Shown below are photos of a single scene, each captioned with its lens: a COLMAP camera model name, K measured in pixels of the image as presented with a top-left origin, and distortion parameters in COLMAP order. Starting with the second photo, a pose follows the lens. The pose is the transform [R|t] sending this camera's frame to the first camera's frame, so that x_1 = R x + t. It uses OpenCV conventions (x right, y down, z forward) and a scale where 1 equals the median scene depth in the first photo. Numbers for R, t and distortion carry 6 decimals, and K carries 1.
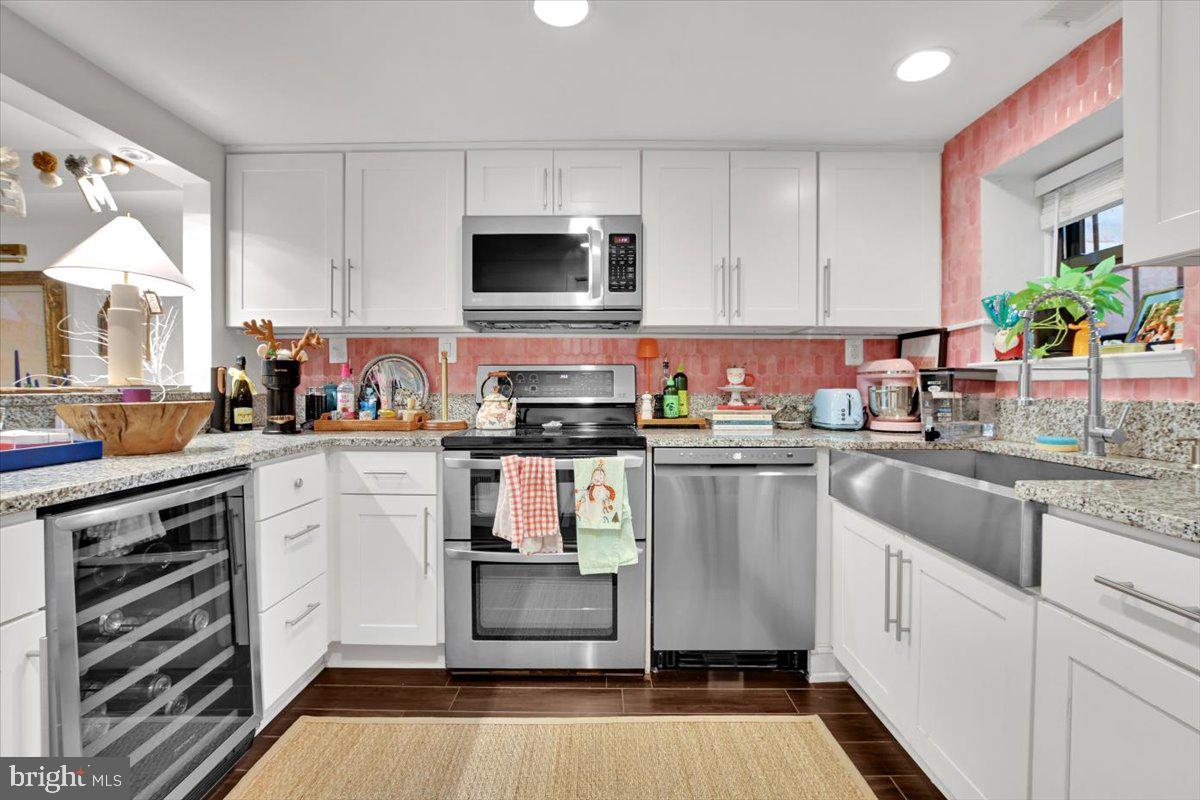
lens RADIAL K [[530.2, 0, 601.7], [0, 530.2, 396.0], [0, 0, 1]] dist [-0.024012, 0.002854]
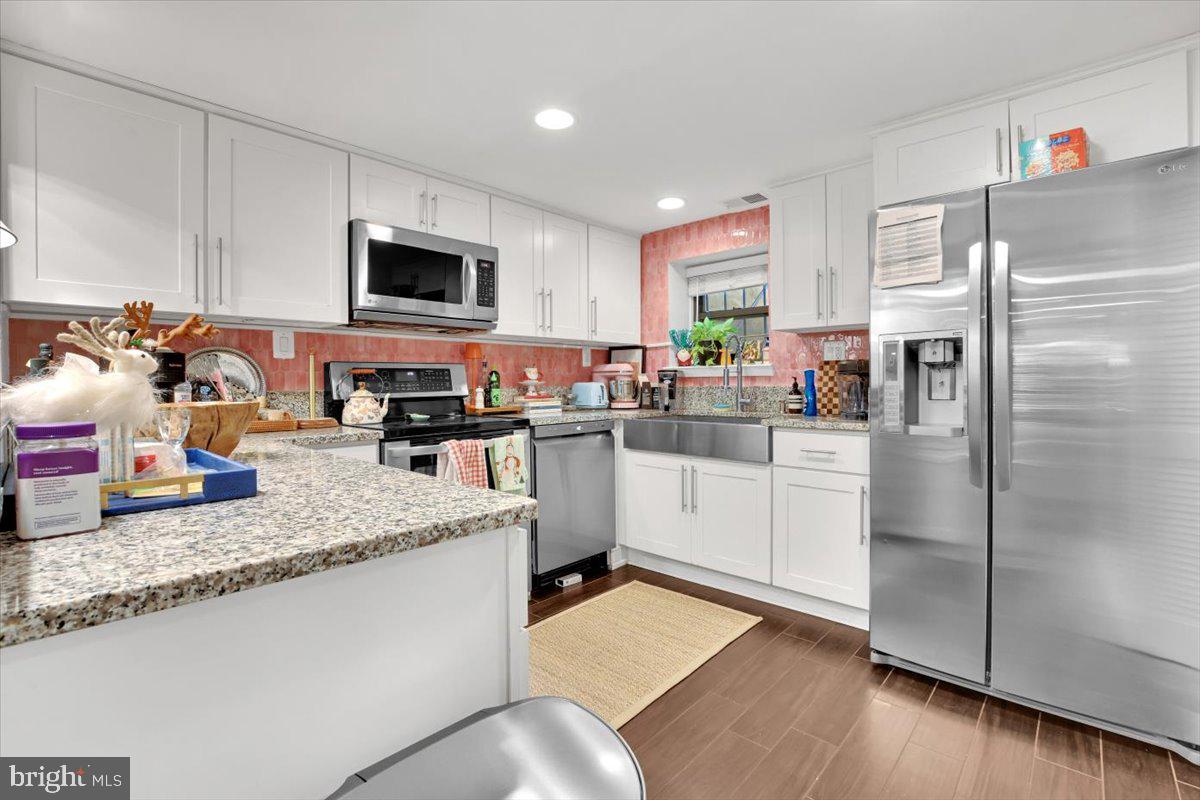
lens RADIAL K [[530.2, 0, 598.9], [0, 530.2, 392.2], [0, 0, 1]] dist [-0.024012, 0.002854]
pose [[0.682588, -0.021296, 0.730493, -0.698588], [0.020058, 0.999745, 0.010403, -0.001192], [-0.730528, 0.007551, 0.682841, -0.048962]]
